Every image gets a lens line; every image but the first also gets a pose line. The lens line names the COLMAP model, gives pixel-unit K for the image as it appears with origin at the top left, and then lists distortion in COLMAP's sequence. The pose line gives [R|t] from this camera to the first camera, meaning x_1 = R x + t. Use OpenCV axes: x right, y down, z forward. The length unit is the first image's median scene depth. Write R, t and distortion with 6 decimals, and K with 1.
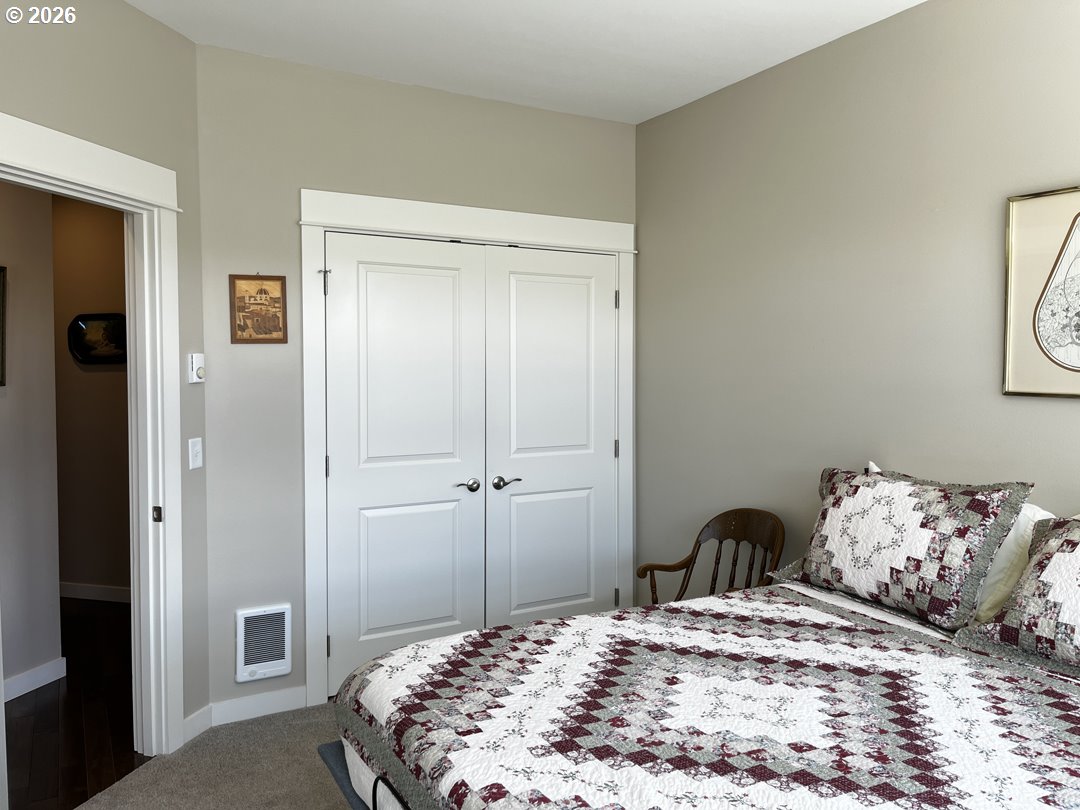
lens RADIAL K [[813.1, 0, 540.0], [0, 813.1, 405.0], [0, 0, 1]] dist [0.002550, -0.006966]
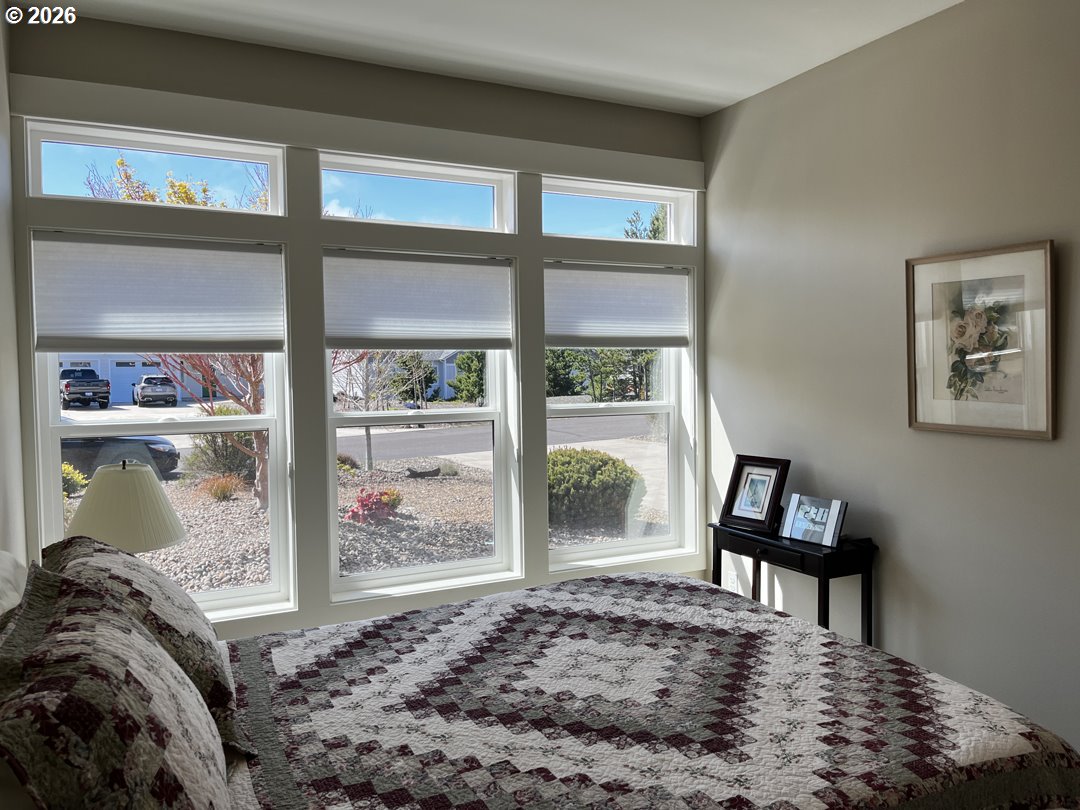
lens RADIAL K [[813.1, 0, 540.0], [0, 813.1, 405.0], [0, 0, 1]] dist [0.002550, -0.006966]
pose [[-0.998387, 0.013881, 0.055057, 0.247641], [0.018472, 0.996315, 0.083760, -0.075075], [-0.053691, 0.084642, -0.994964, 1.908356]]
